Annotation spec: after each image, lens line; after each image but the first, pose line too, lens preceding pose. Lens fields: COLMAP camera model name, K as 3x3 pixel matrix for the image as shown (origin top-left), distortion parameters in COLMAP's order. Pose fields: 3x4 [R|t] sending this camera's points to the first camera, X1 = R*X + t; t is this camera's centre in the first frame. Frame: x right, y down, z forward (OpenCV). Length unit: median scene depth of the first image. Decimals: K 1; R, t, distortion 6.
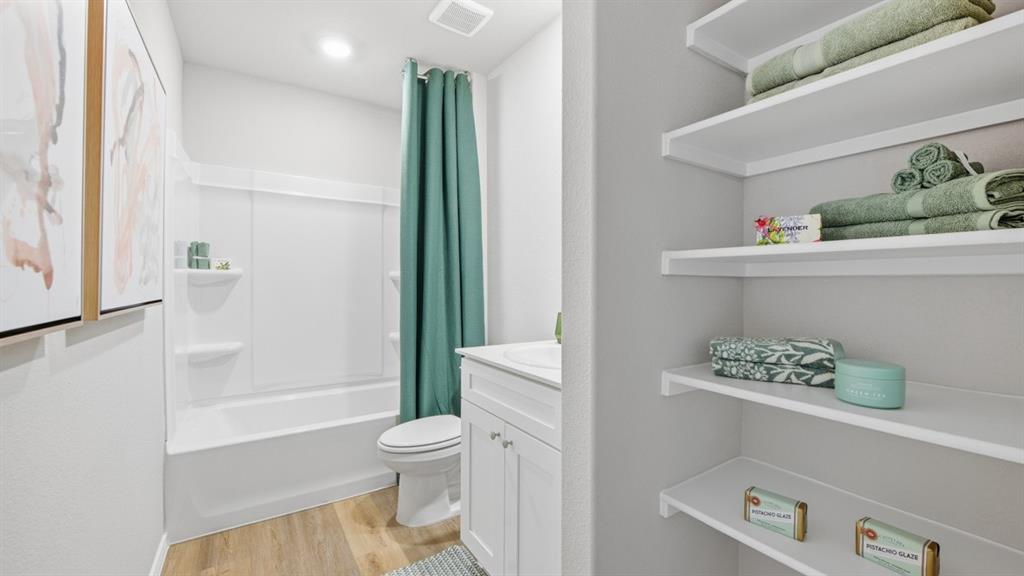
lens RADIAL K [[408.7, 0, 511.2], [0, 408.7, 289.1], [0, 0, 1]] dist [-0.009449, -0.001765]
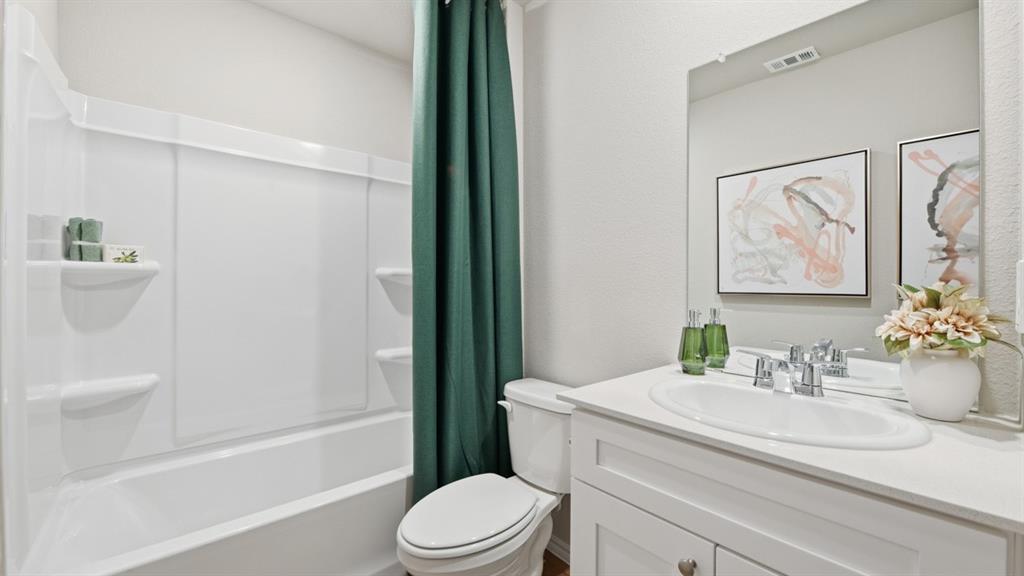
lens RADIAL K [[408.7, 0, 514.8], [0, 408.7, 282.9], [0, 0, 1]] dist [-0.009449, -0.001765]
pose [[0.990314, -0.002059, 0.138830, -0.191110], [0.004366, 0.999857, -0.016312, -0.002694], [-0.138777, 0.016760, 0.990182, 0.286292]]
